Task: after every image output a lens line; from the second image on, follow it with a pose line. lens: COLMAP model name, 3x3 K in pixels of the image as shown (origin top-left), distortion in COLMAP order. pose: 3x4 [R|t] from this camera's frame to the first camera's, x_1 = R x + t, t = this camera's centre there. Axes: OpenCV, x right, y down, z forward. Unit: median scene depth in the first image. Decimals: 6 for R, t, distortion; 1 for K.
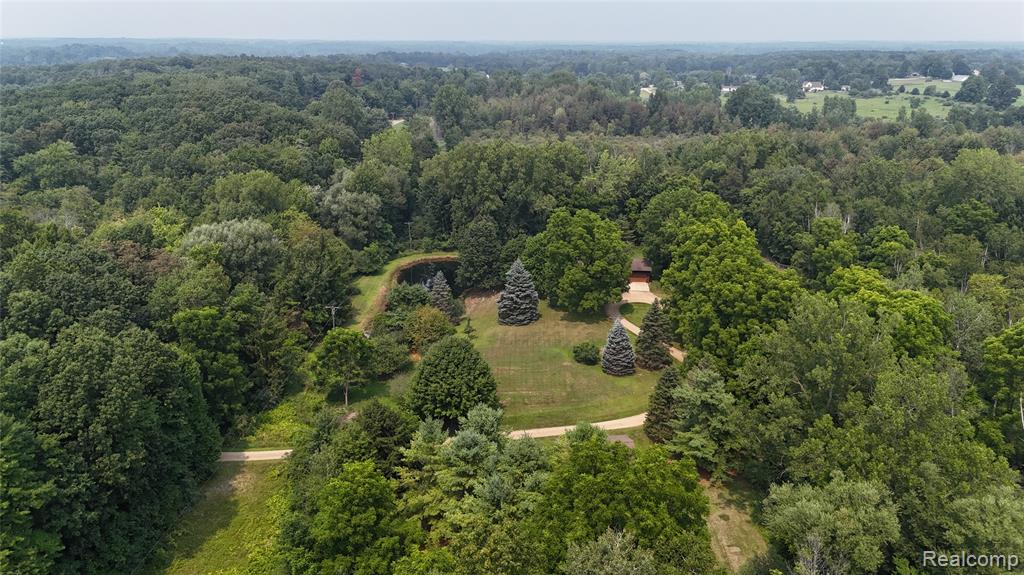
lens RADIAL K [[742.3, 0, 510.0], [0, 742.3, 289.0], [0, 0, 1]] dist [0.083900, -0.089966]
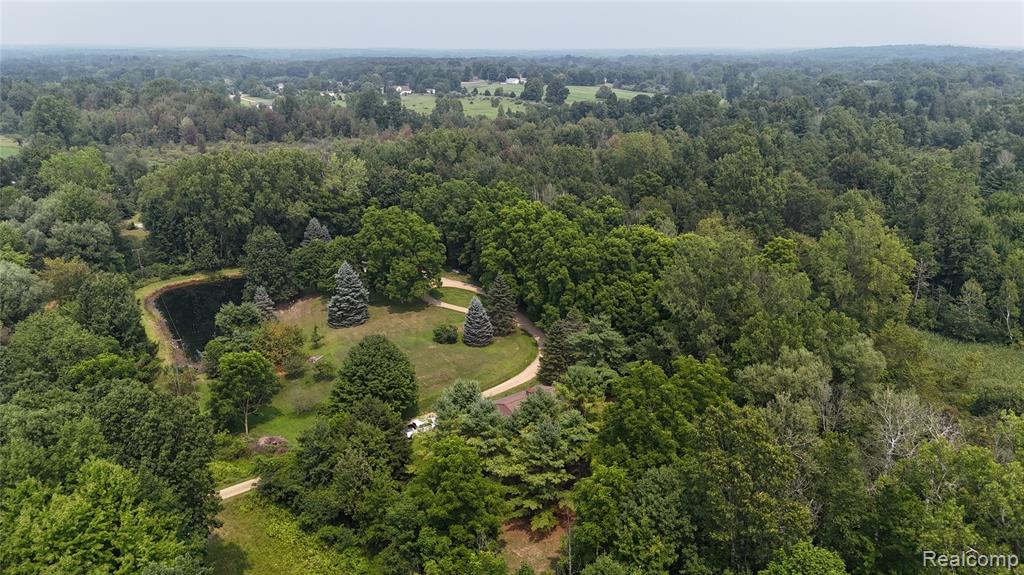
lens RADIAL K [[742.3, 0, 510.0], [0, 742.3, 289.0], [0, 0, 1]] dist [0.083900, -0.089966]
pose [[0.852603, -0.162143, 0.496767, -0.208738], [0.165758, 0.985466, 0.037162, -0.002073], [-0.495572, 0.050659, 0.867088, 0.003210]]
